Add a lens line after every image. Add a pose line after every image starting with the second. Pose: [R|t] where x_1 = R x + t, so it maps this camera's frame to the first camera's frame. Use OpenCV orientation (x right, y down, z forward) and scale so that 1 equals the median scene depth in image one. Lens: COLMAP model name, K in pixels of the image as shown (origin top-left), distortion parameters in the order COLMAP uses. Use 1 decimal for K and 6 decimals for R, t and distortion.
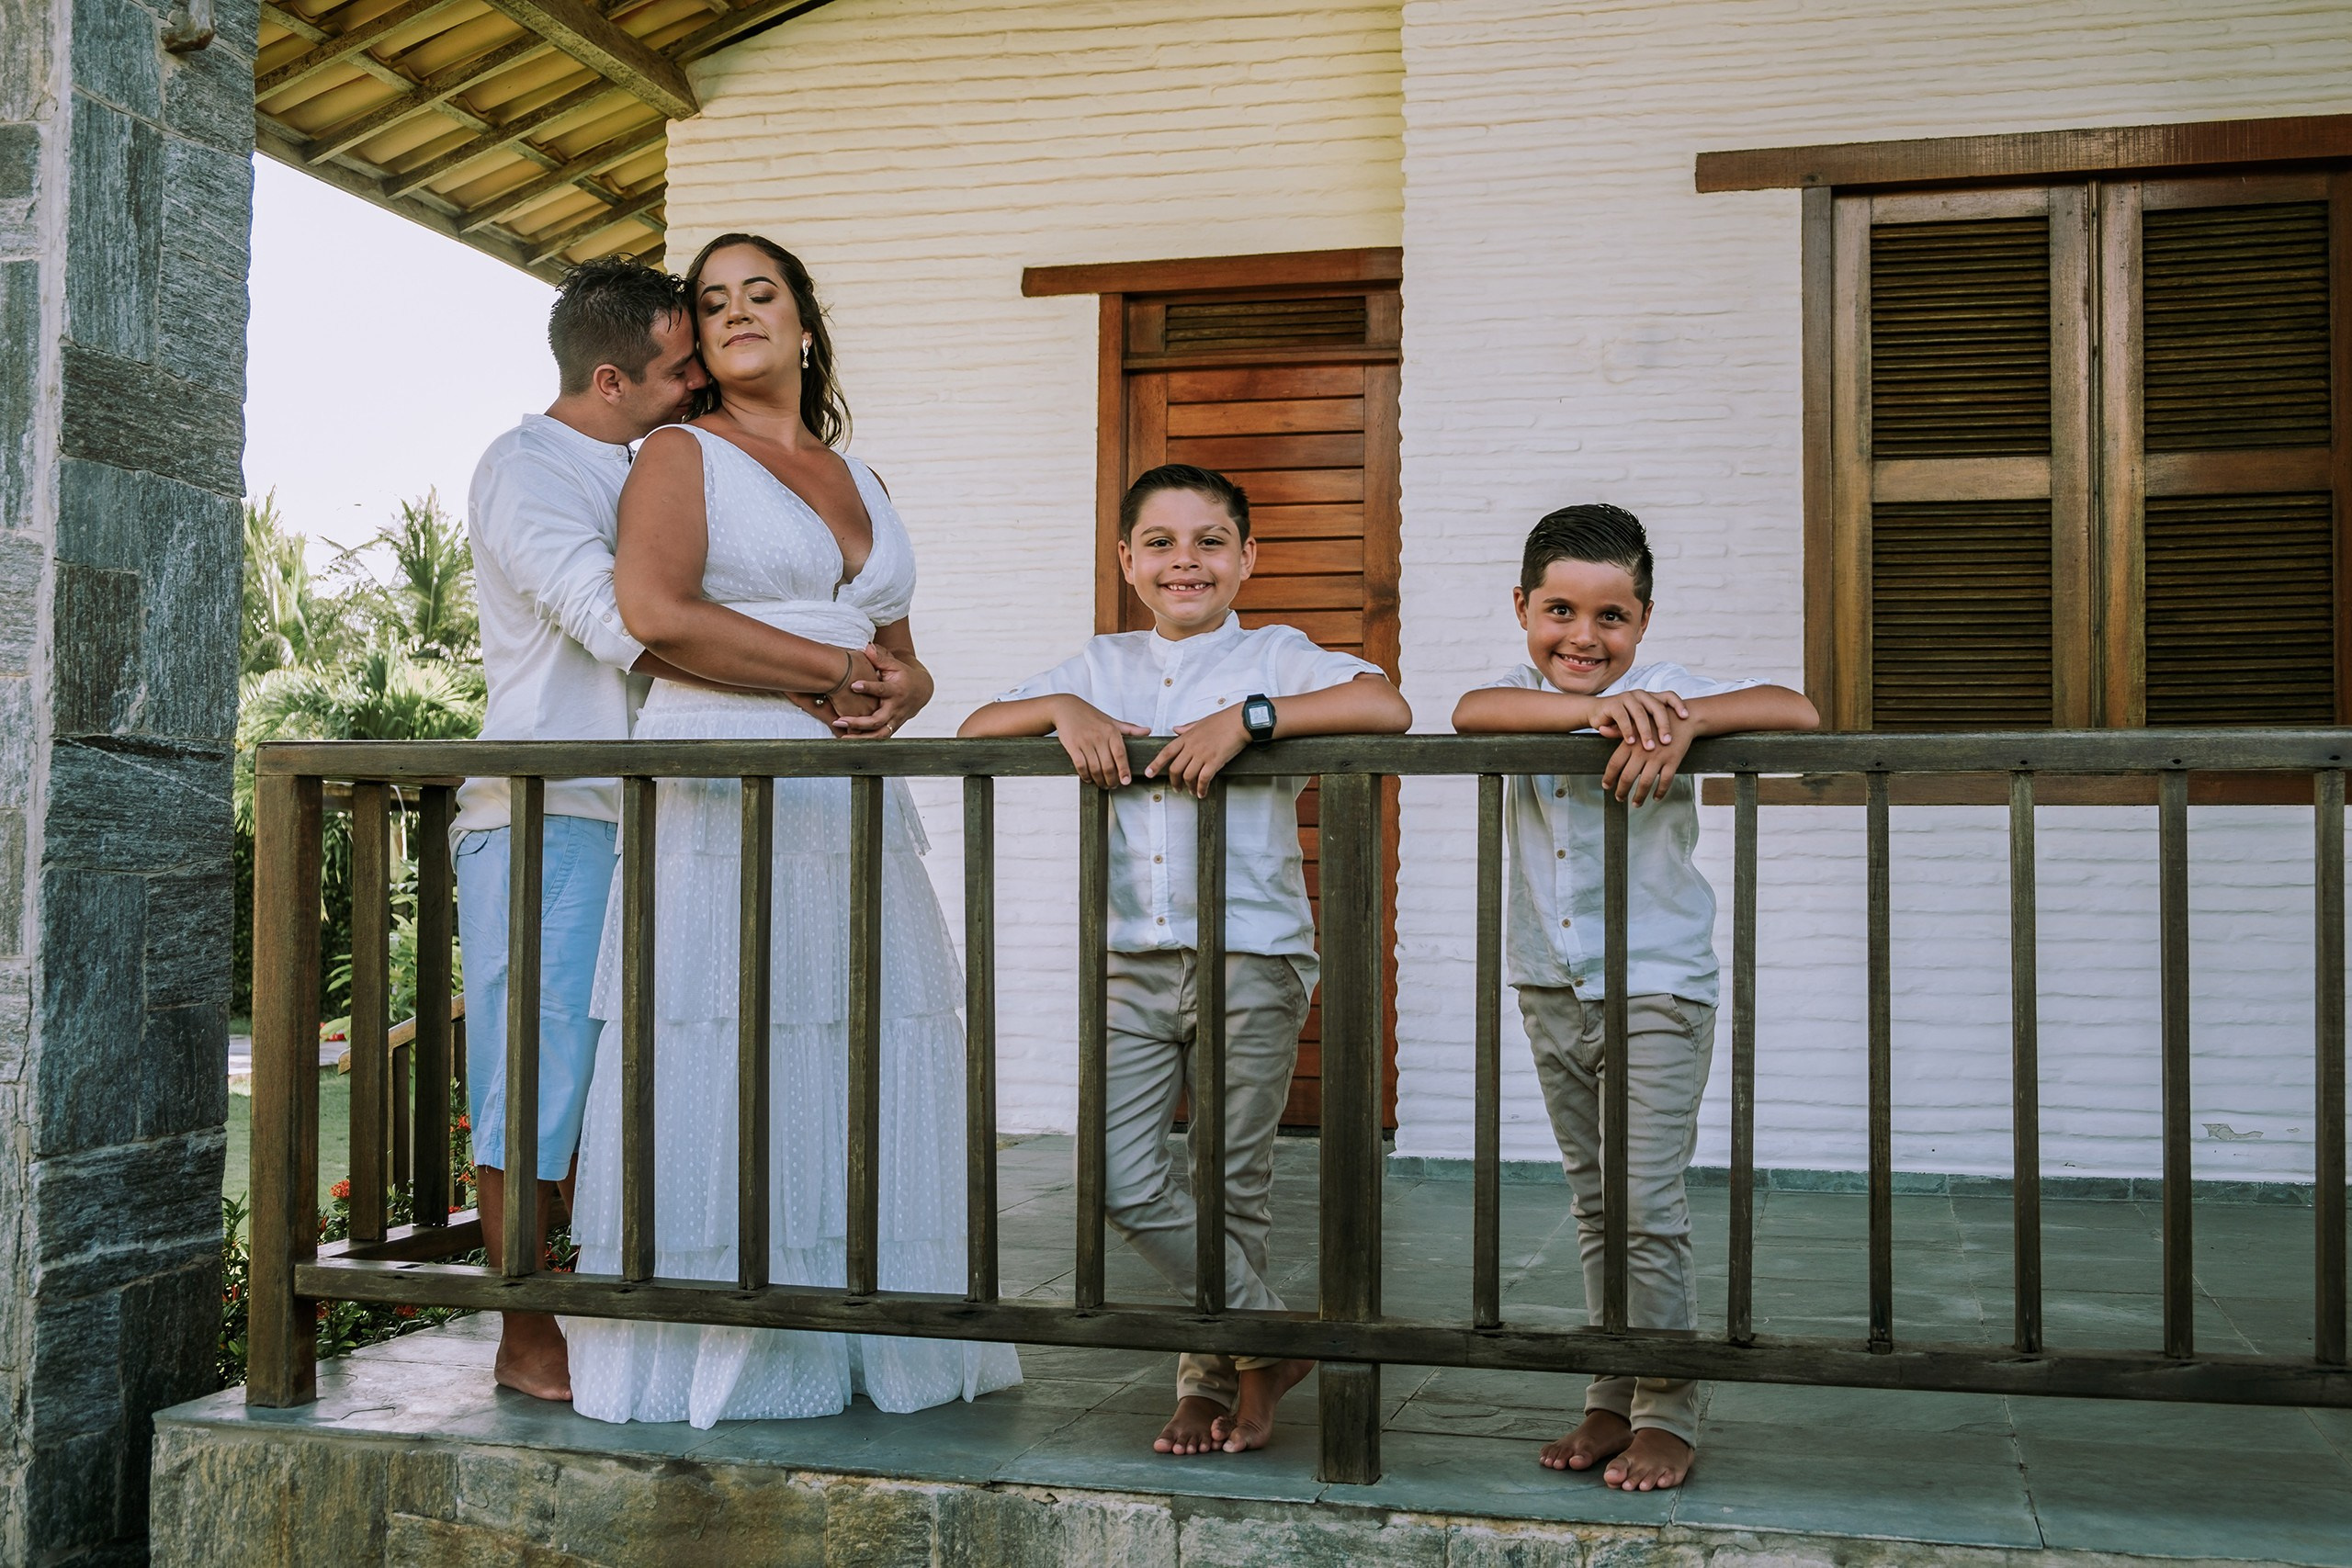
lens RADIAL K [[2596.1, 0, 1179.4], [0, 2596.1, 772.5], [0, 0, 1]] dist [-0.012704, 0.000000]
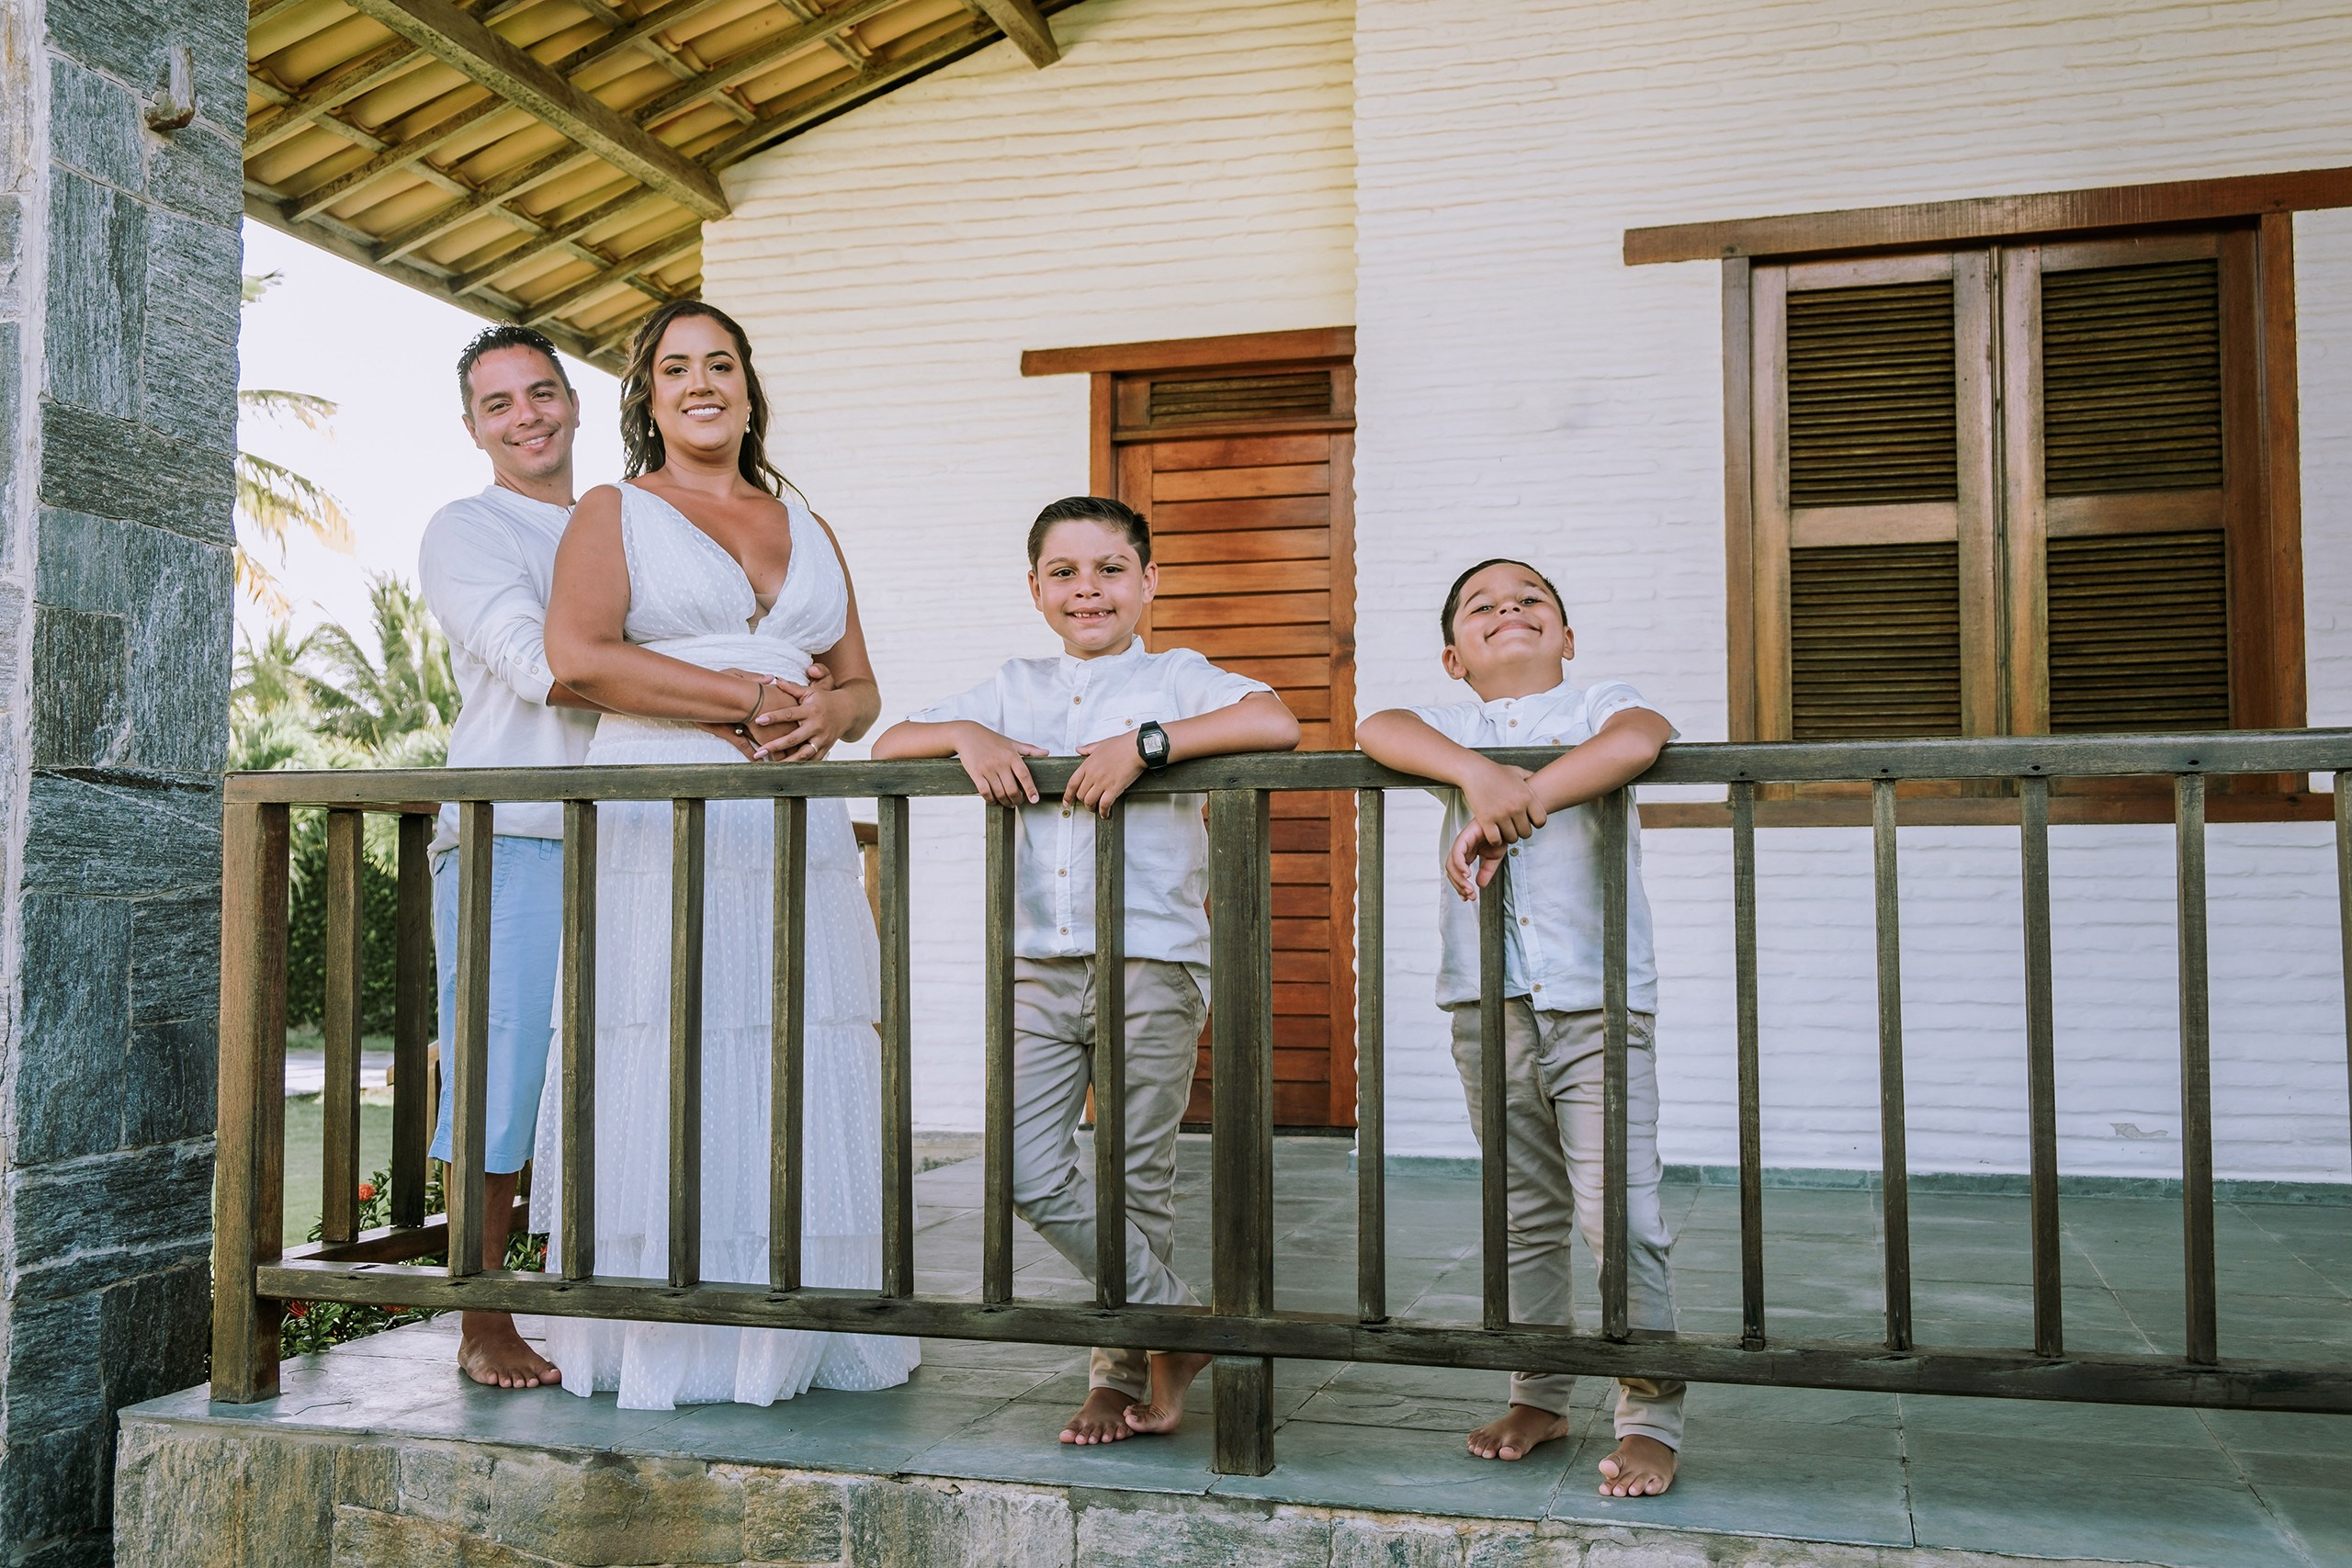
lens RADIAL K [[2252.2, 0, 1177.4], [0, 2252.2, 774.4], [0, 0, 1]] dist [0.030067, 0.000000]
pose [[0.999516, -0.009353, -0.029671, 0.061972], [0.008777, 0.999772, -0.019491, 0.010789], [0.029846, 0.019221, 0.999370, 0.083425]]
